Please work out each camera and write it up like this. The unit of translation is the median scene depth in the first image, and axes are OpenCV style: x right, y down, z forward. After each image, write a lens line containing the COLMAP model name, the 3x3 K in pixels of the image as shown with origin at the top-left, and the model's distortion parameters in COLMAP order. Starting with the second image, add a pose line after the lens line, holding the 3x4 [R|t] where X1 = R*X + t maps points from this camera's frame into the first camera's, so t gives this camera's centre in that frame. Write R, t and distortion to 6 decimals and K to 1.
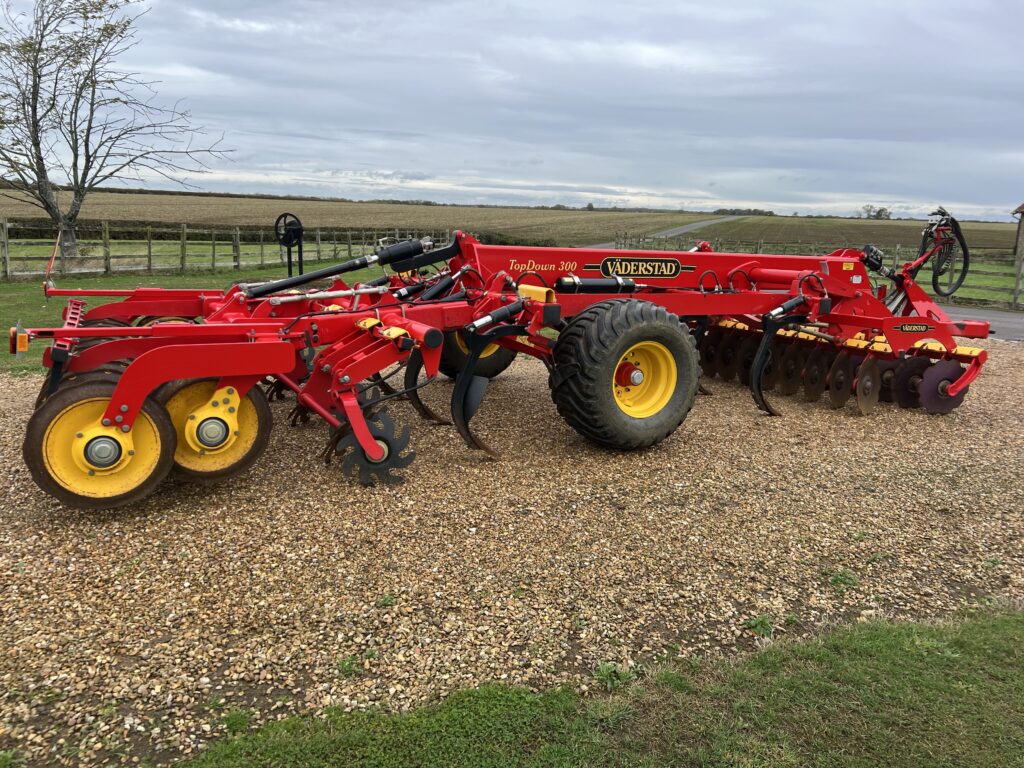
lens RADIAL K [[778.4, 0, 508.8], [0, 778.4, 391.0], [0, 0, 1]] dist [0.060649, -0.064988]
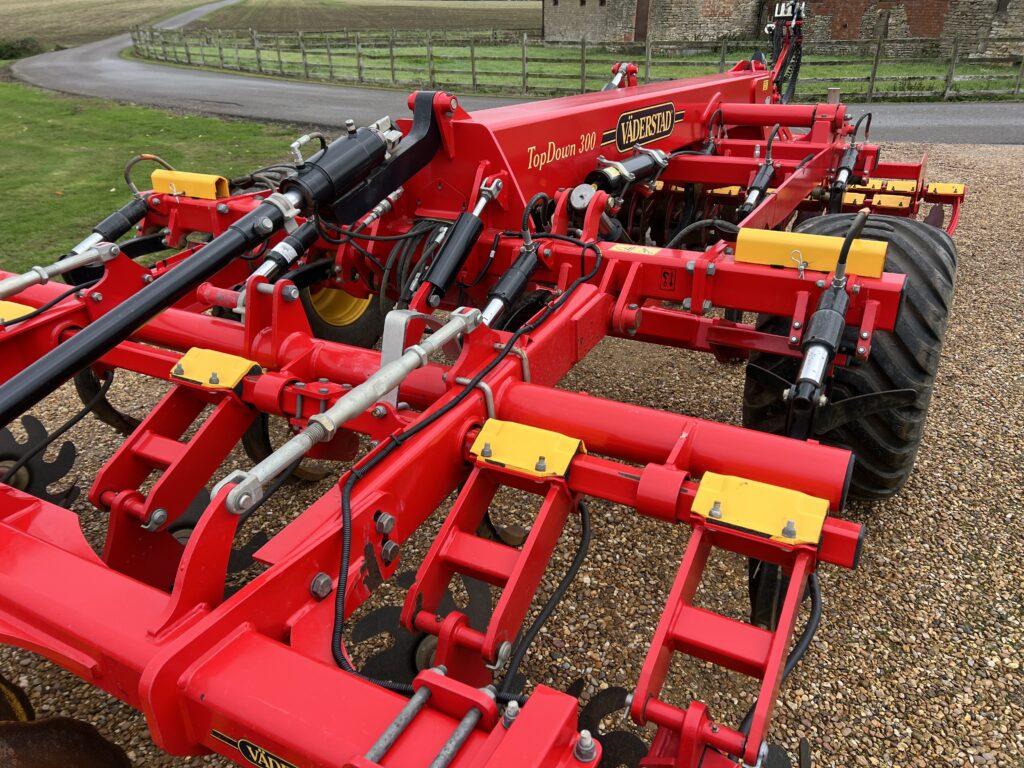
lens RADIAL K [[778.4, 0, 507.3], [0, 778.4, 381.1], [0, 0, 1]] dist [0.060649, -0.064988]
pose [[0.830073, -0.265810, 0.490228, -0.091092], [0.145352, 0.951831, 0.269983, -0.054301], [-0.538378, -0.152850, 0.828725, 0.198311]]
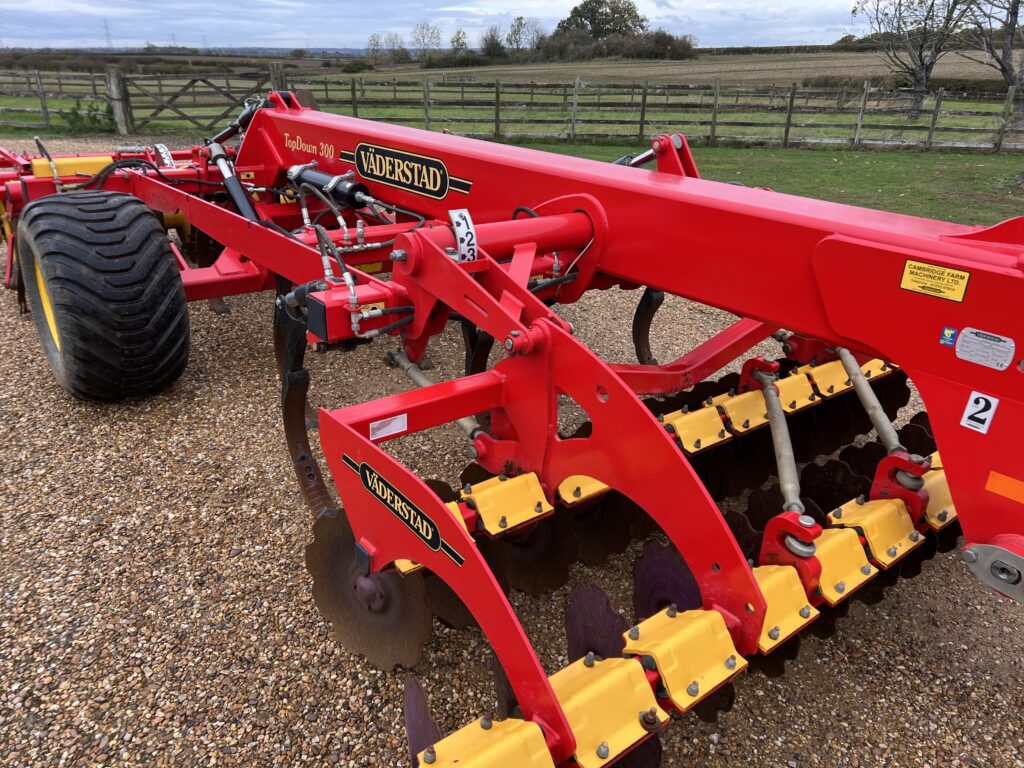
lens RADIAL K [[778.4, 0, 520.7], [0, 778.4, 388.7], [0, 0, 1]] dist [0.060649, -0.064988]
pose [[0.205885, 0.356281, -0.911414, 0.271001], [-0.215522, 0.925007, 0.312910, -0.074799], [0.954548, 0.132006, 0.267231, 0.346860]]
